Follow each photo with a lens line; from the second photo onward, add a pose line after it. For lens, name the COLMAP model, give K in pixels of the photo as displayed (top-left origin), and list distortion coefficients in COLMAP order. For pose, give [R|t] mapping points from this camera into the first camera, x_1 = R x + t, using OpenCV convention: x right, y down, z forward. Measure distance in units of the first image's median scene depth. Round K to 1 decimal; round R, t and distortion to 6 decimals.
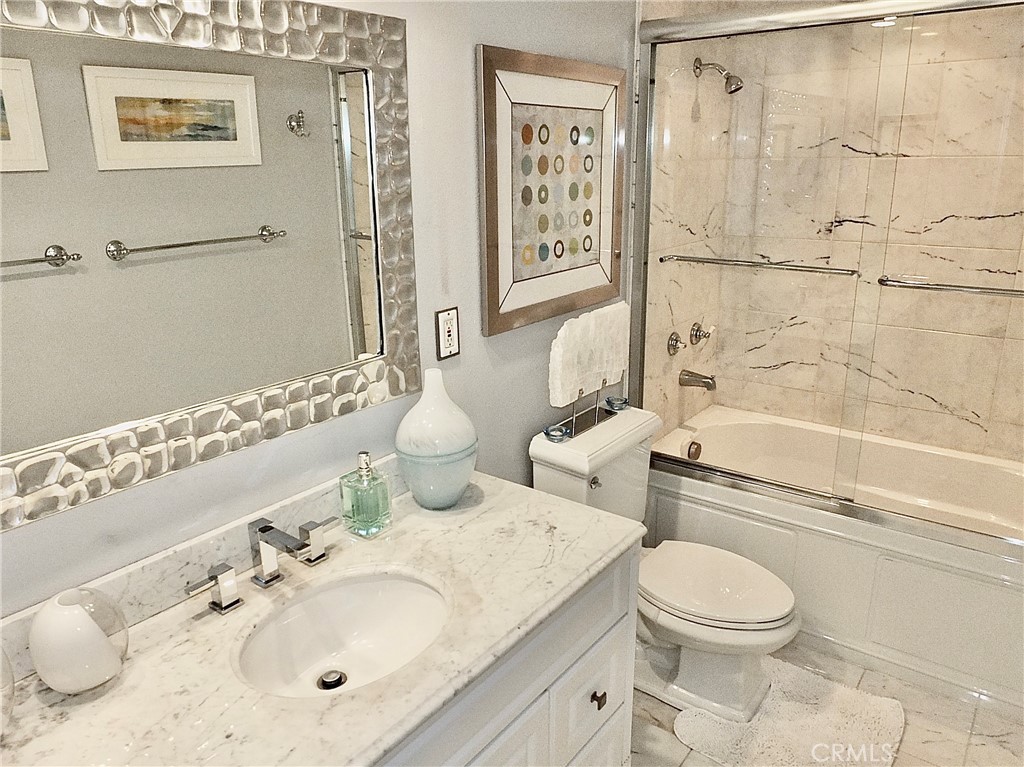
lens RADIAL K [[740.3, 0, 512.0], [0, 740.3, 383.5], [0, 0, 1]] dist [-0.028322, -0.002105]
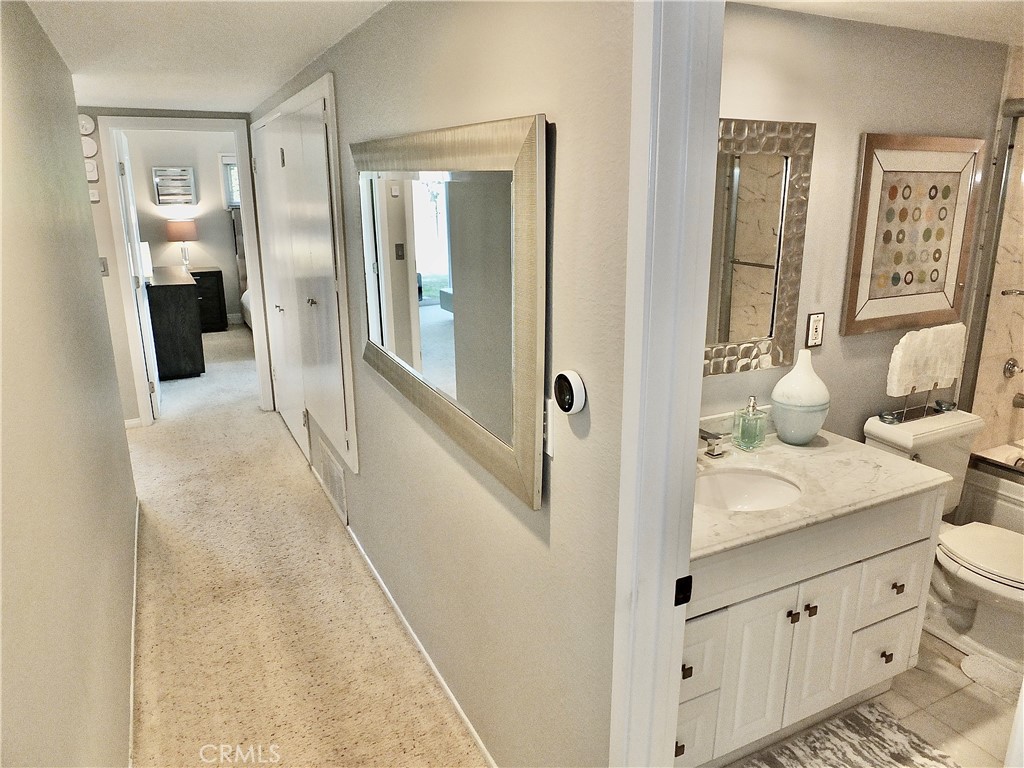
lens RADIAL K [[696.9, 0, 512.0], [0, 696.9, 384.0], [0, 0, 1]] dist [-0.031255, 0.001365]
pose [[0.895884, 0.119273, -0.427979, -0.022873], [-0.129608, 0.991553, 0.005027, 0.095393], [0.424964, 0.050966, 0.903775, -0.419403]]
